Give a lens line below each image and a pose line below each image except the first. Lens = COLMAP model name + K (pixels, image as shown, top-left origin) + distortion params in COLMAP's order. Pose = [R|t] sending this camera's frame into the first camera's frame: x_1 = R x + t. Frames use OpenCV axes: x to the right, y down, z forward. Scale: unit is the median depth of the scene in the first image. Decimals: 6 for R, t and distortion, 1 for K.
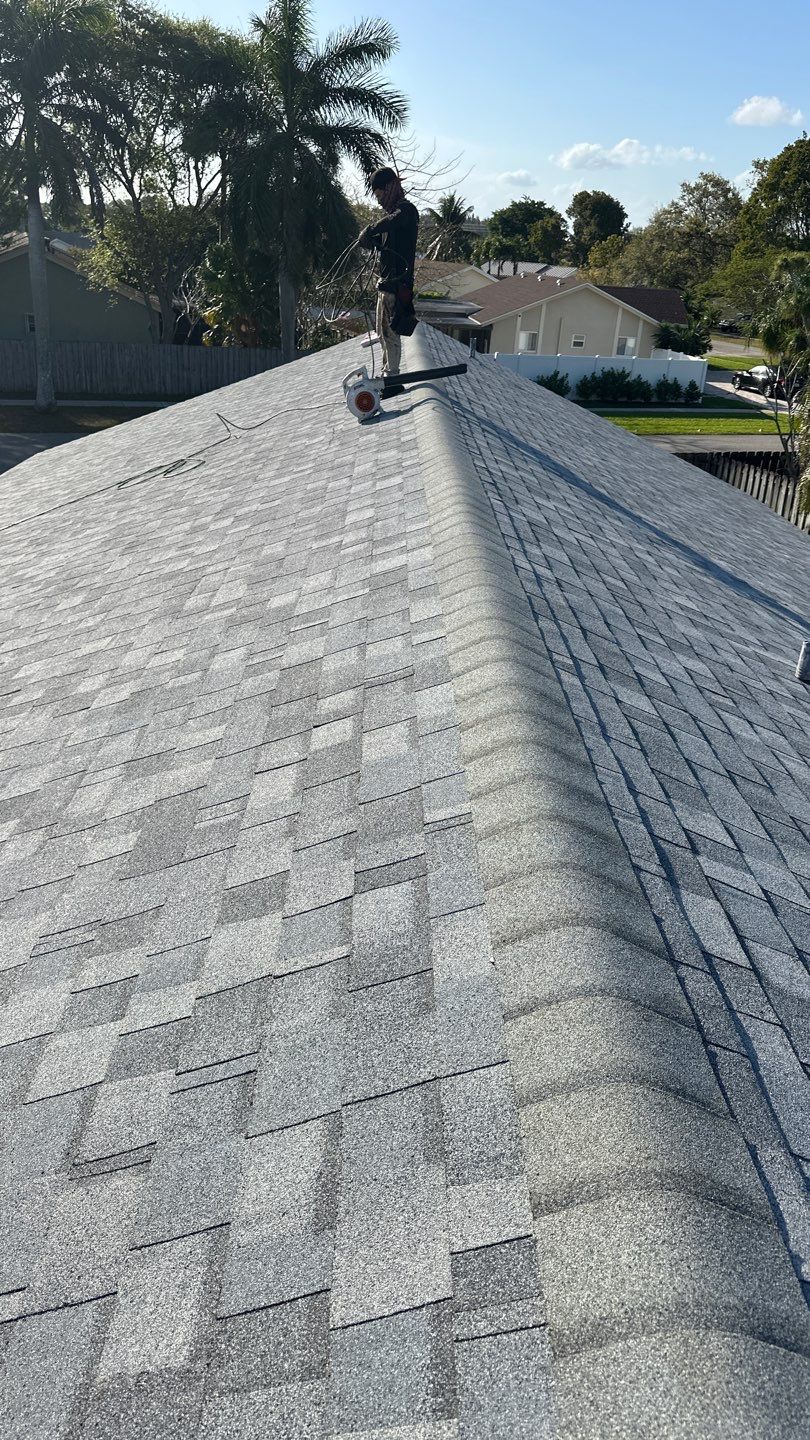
lens RADIAL K [[1026.0, 0, 405.0], [0, 1026.0, 720.0], [0, 0, 1]] dist [0.116756, -0.162307]
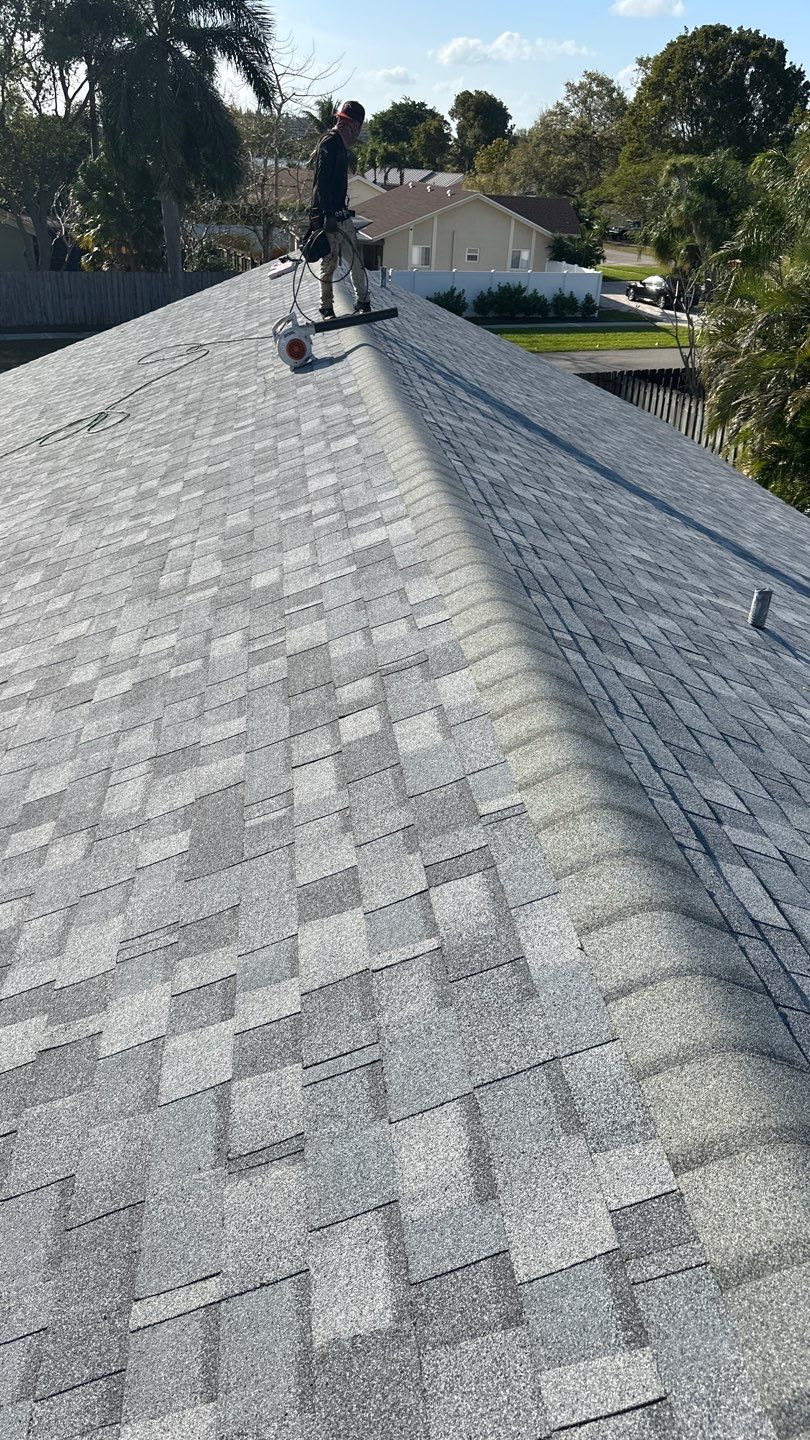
lens RADIAL K [[1038.3, 0, 387.9], [0, 1038.3, 726.0], [0, 0, 1]] dist [0.113361, -0.159791]
pose [[0.994084, -0.063303, 0.088265, -0.118239], [0.055488, 0.994543, 0.088346, -0.066901], [-0.093376, -0.082926, 0.992171, -0.051133]]
